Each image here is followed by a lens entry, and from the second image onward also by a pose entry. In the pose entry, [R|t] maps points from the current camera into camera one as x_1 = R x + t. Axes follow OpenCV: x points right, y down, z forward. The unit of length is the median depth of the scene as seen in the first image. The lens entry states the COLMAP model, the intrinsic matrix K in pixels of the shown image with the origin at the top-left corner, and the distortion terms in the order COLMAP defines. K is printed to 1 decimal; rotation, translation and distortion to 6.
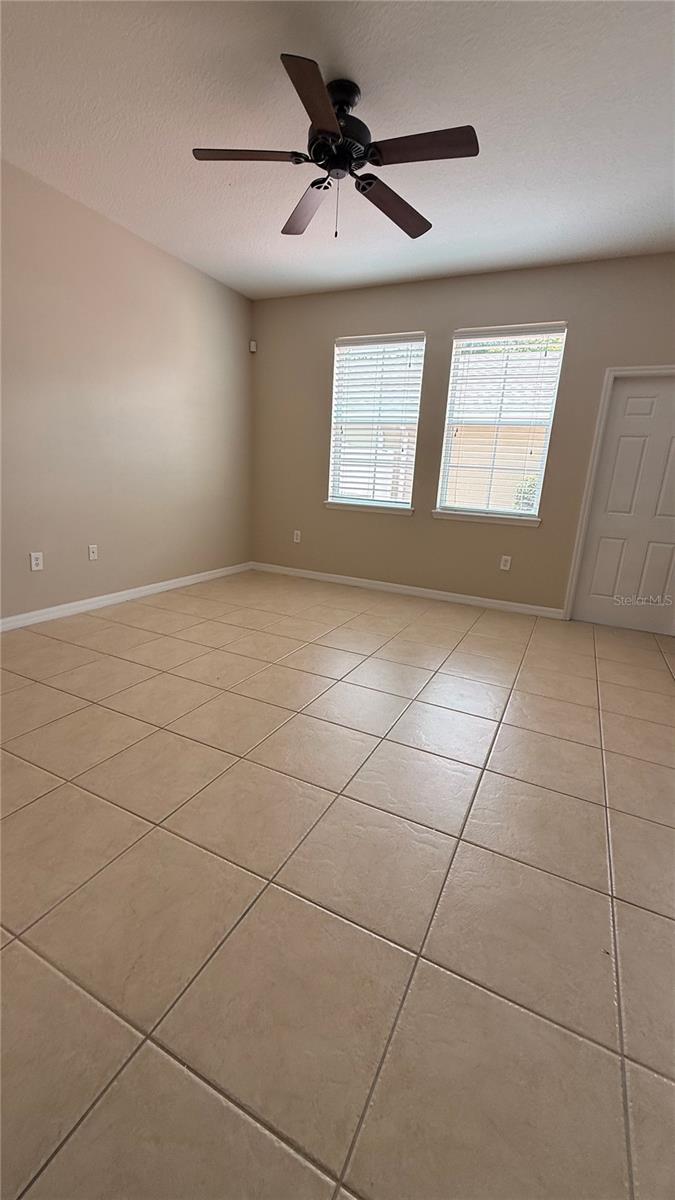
lens RADIAL K [[477.8, 0, 340.8], [0, 477.8, 599.6], [0, 0, 1]] dist [0.000782, -0.000809]
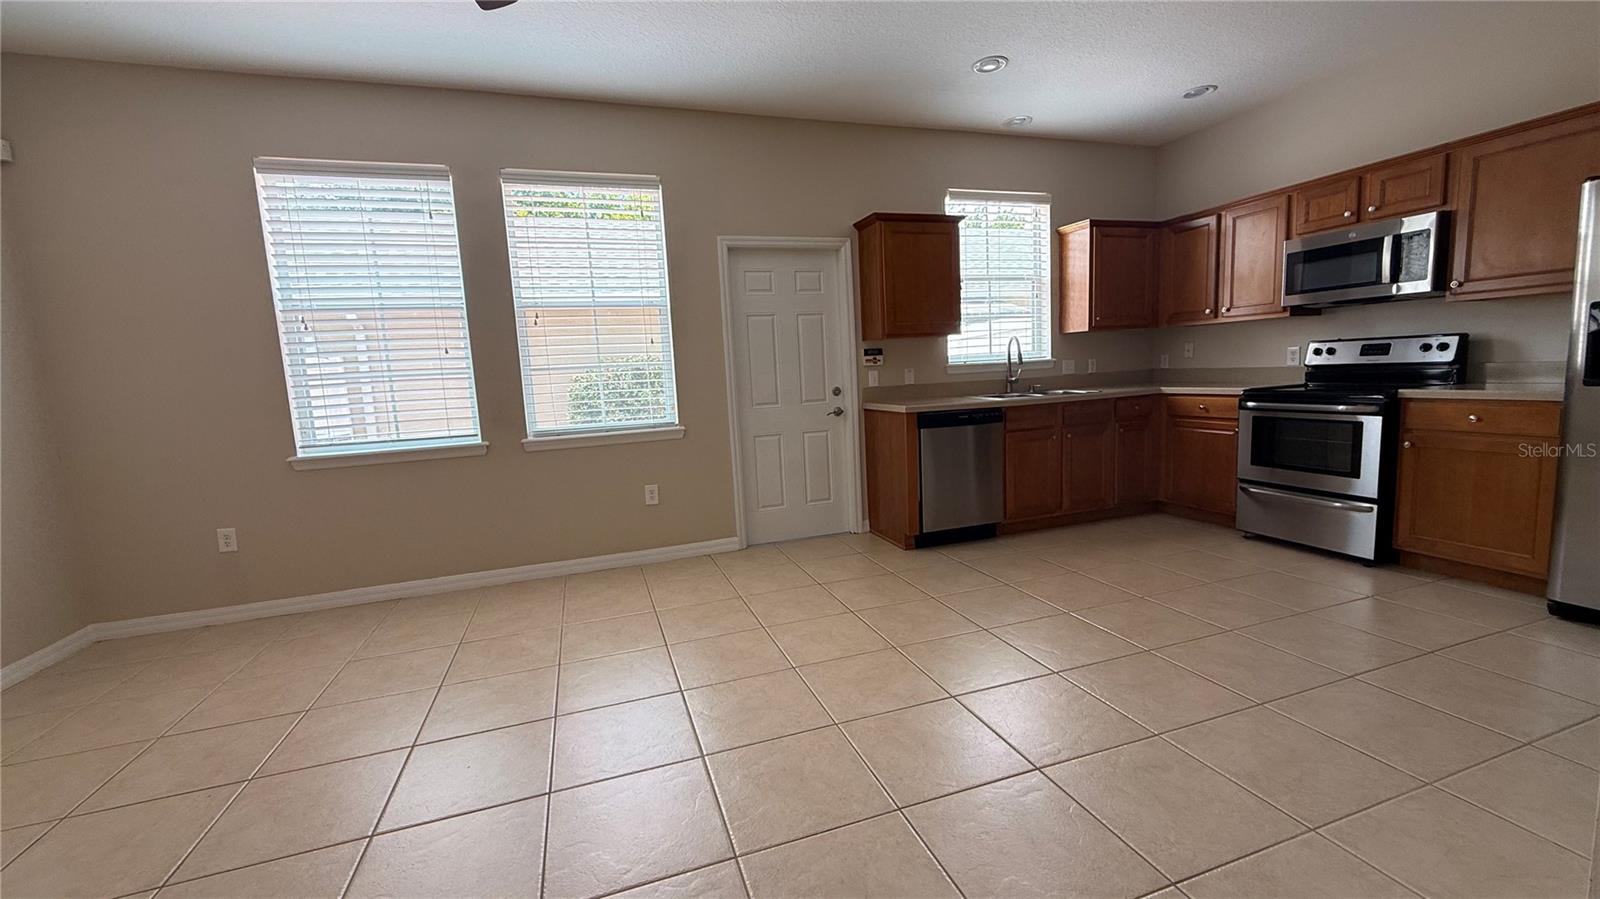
lens RADIAL K [[637.1, 0, 794.7], [0, 637.1, 451.2], [0, 0, 1]] dist [0.000782, -0.000809]
pose [[0.702099, -0.177801, 0.689524, -0.141124], [0.269164, 0.962748, -0.025818, -0.057419], [-0.659248, 0.203722, 0.723802, 0.170726]]
